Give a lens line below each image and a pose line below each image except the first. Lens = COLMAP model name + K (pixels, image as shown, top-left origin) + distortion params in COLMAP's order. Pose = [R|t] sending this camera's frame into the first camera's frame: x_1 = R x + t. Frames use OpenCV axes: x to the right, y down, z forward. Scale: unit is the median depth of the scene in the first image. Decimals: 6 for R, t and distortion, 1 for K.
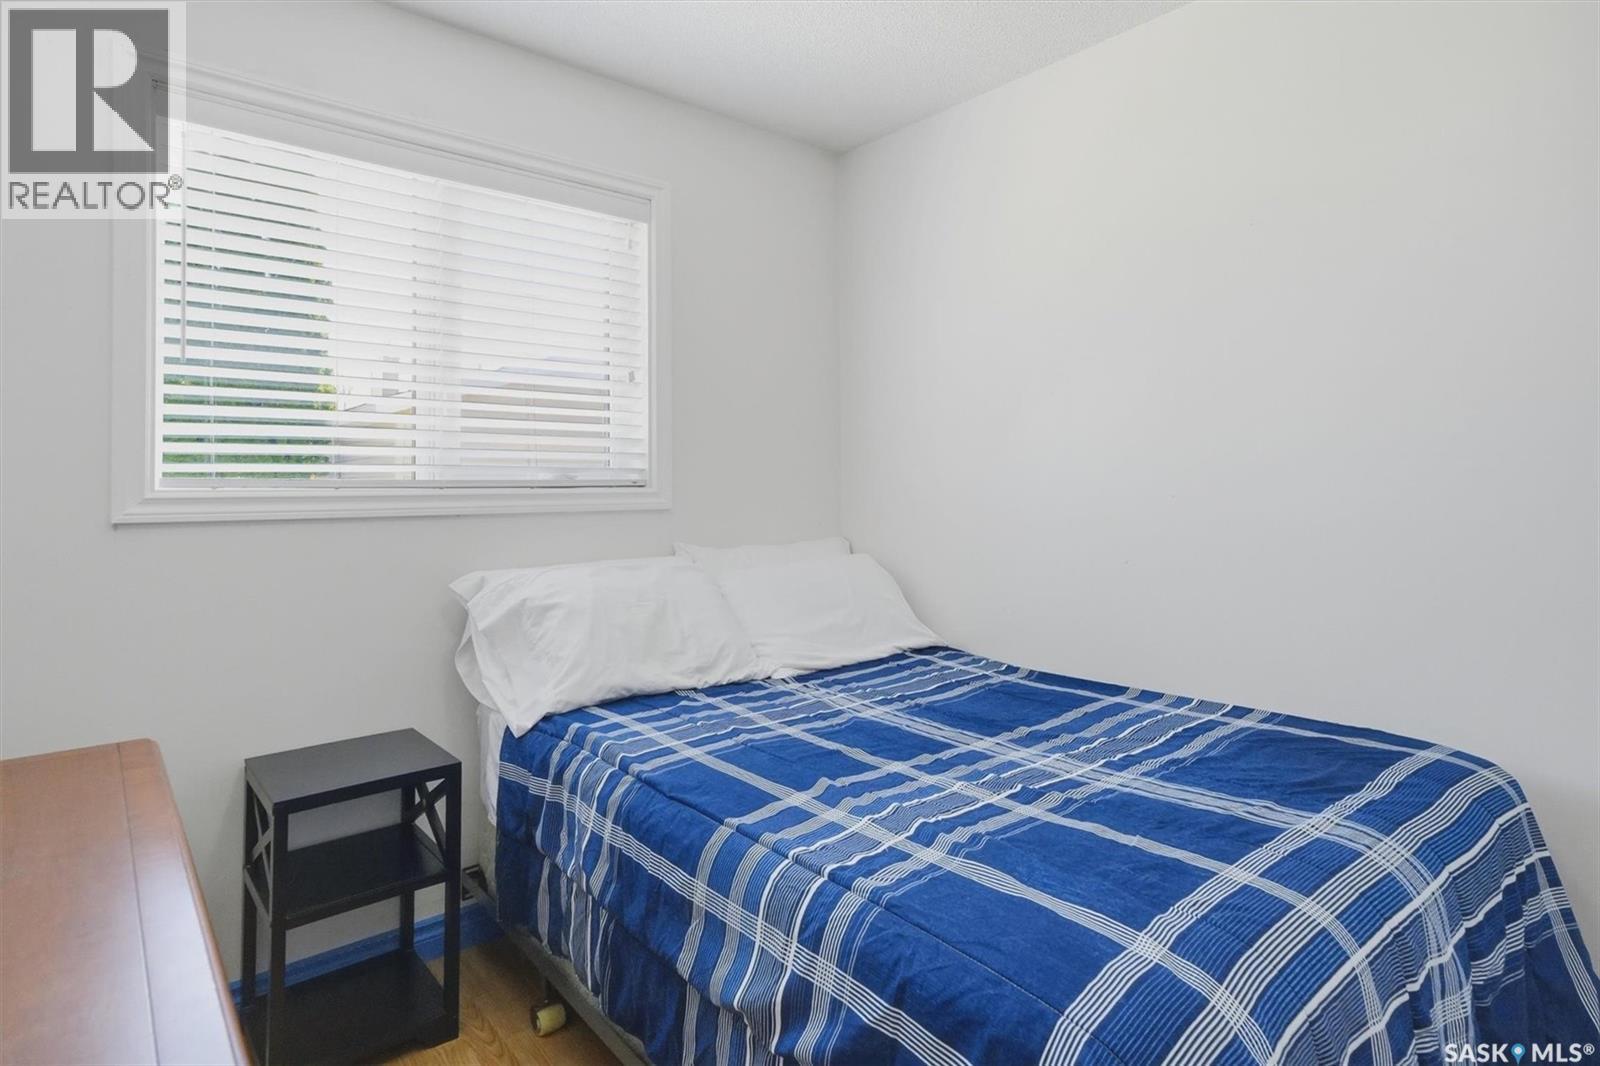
lens RADIAL K [[865.9, 0, 800.6], [0, 865.9, 460.0], [0, 0, 1]] dist [0.002172, 0.000242]
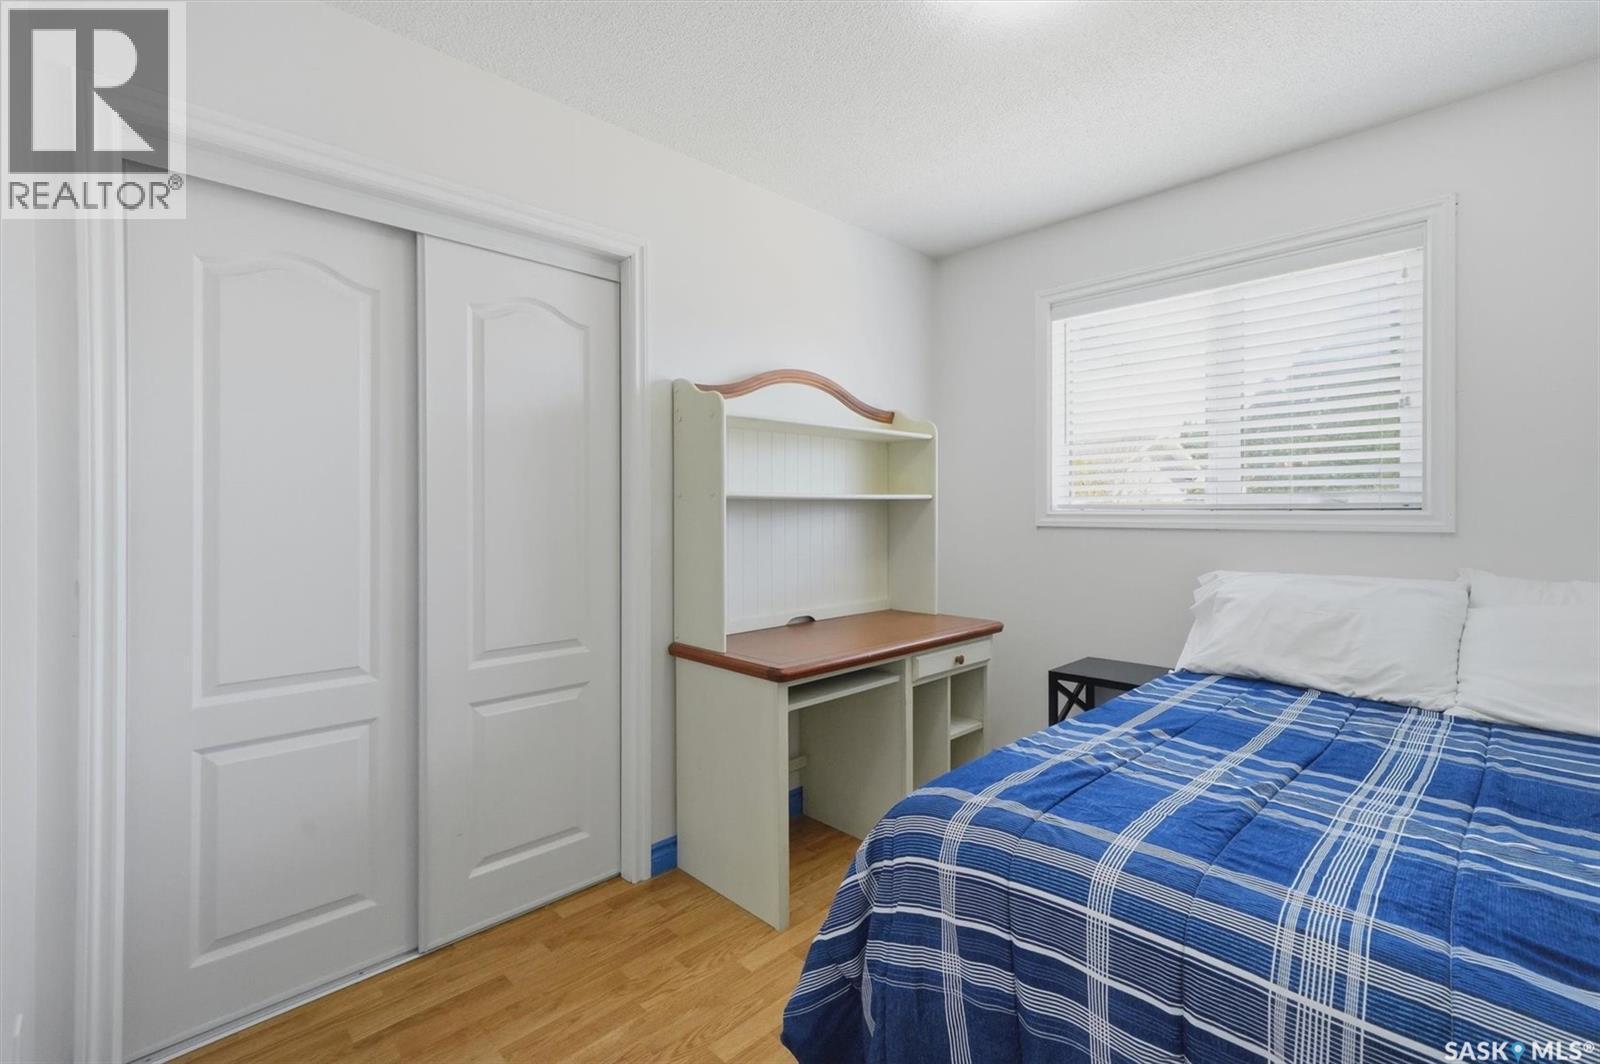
lens RADIAL K [[779.5, 0, 795.9], [0, 779.5, 508.4], [0, 0, 1]] dist [0.002652, 0.000205]
pose [[0.035391, 0.005341, -0.999359, 0.849532], [0.032270, 0.999458, 0.006484, -0.000158], [0.998852, -0.032479, 0.035199, 0.287452]]
